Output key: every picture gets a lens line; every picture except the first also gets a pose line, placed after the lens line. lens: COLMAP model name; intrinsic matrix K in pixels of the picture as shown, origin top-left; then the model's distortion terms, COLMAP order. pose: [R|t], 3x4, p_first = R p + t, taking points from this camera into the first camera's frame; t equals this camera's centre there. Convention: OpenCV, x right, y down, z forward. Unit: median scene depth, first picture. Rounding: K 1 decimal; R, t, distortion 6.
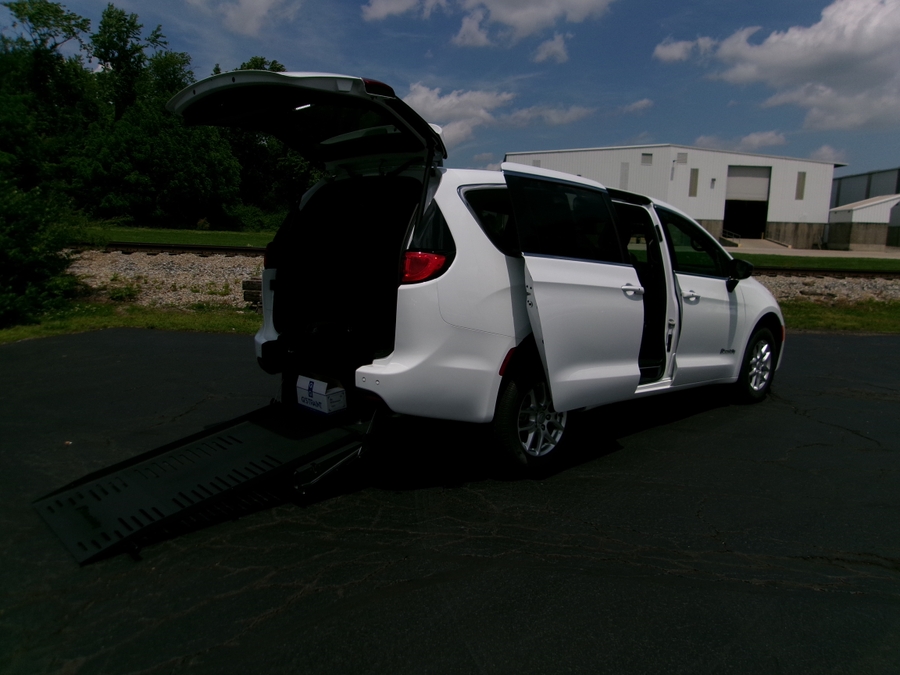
lens RADIAL K [[690.2, 0, 451.3], [0, 690.2, 331.1], [0, 0, 1]] dist [-0.022013, 0.041724]
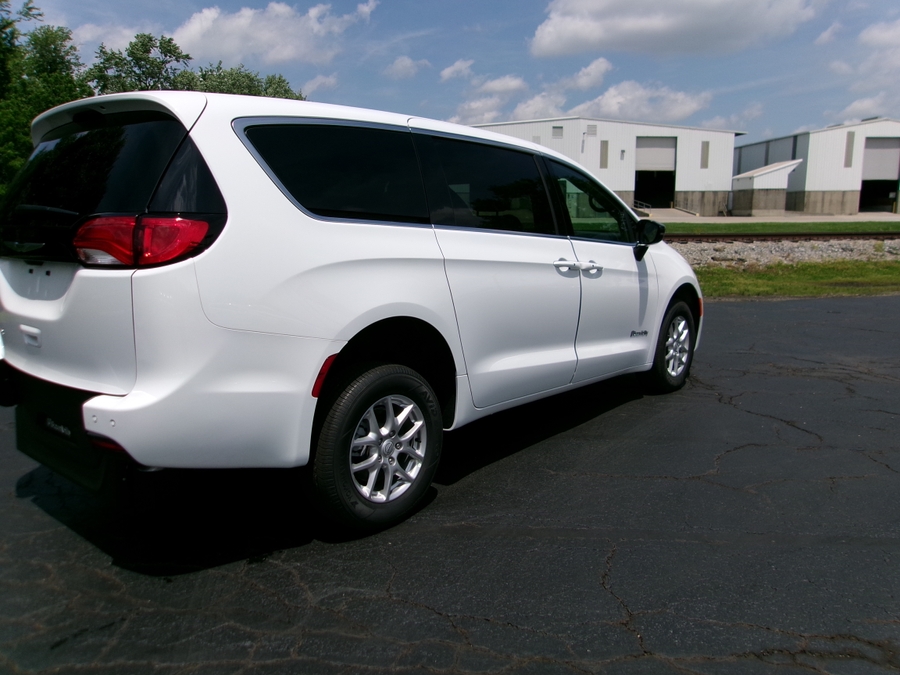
lens RADIAL K [[690.2, 0, 449.8], [0, 690.2, 329.3], [0, 0, 1]] dist [-0.022013, 0.041724]
pose [[0.992867, -0.053782, 0.106411, 0.028853], [0.050942, 0.998274, 0.029233, -0.003330], [-0.107799, -0.023604, 0.993892, 0.066335]]
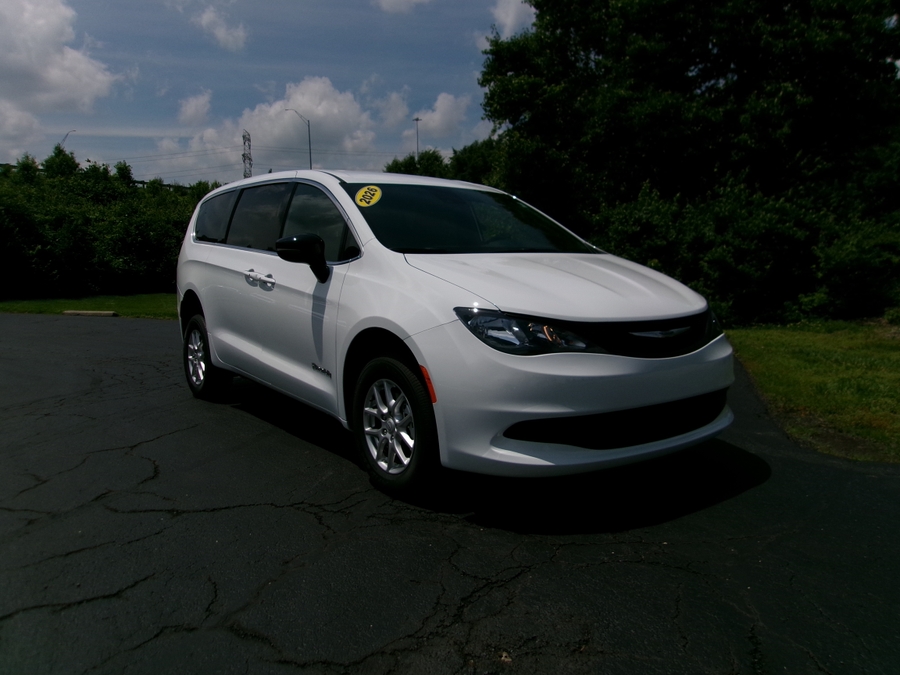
lens RADIAL K [[690.2, 0, 452.0], [0, 690.2, 333.8], [0, 0, 1]] dist [-0.022013, 0.041724]
pose [[-0.109396, 0.078077, -0.990927, 0.339654], [-0.130726, 0.987121, 0.092209, -0.027477], [0.985364, 0.139627, -0.097781, 0.380485]]
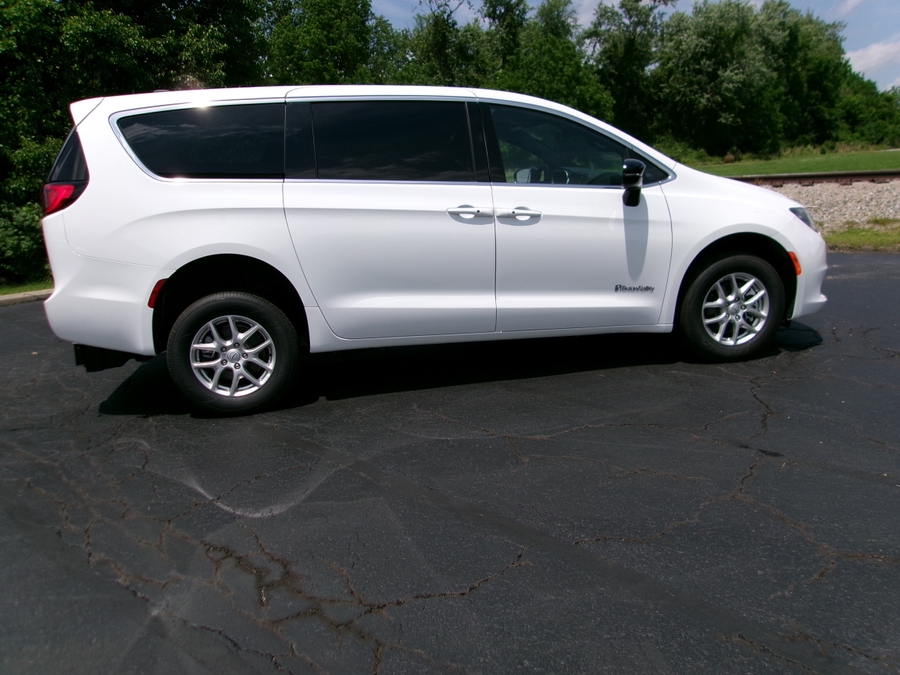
lens RADIAL K [[690.2, 0, 447.3], [0, 690.2, 323.9], [0, 0, 1]] dist [-0.022013, 0.041724]
pose [[0.838488, 0.039483, -0.543487, 0.202845], [0.004995, 0.996773, 0.080119, 0.002471], [0.544897, -0.069894, 0.835585, 0.089559]]
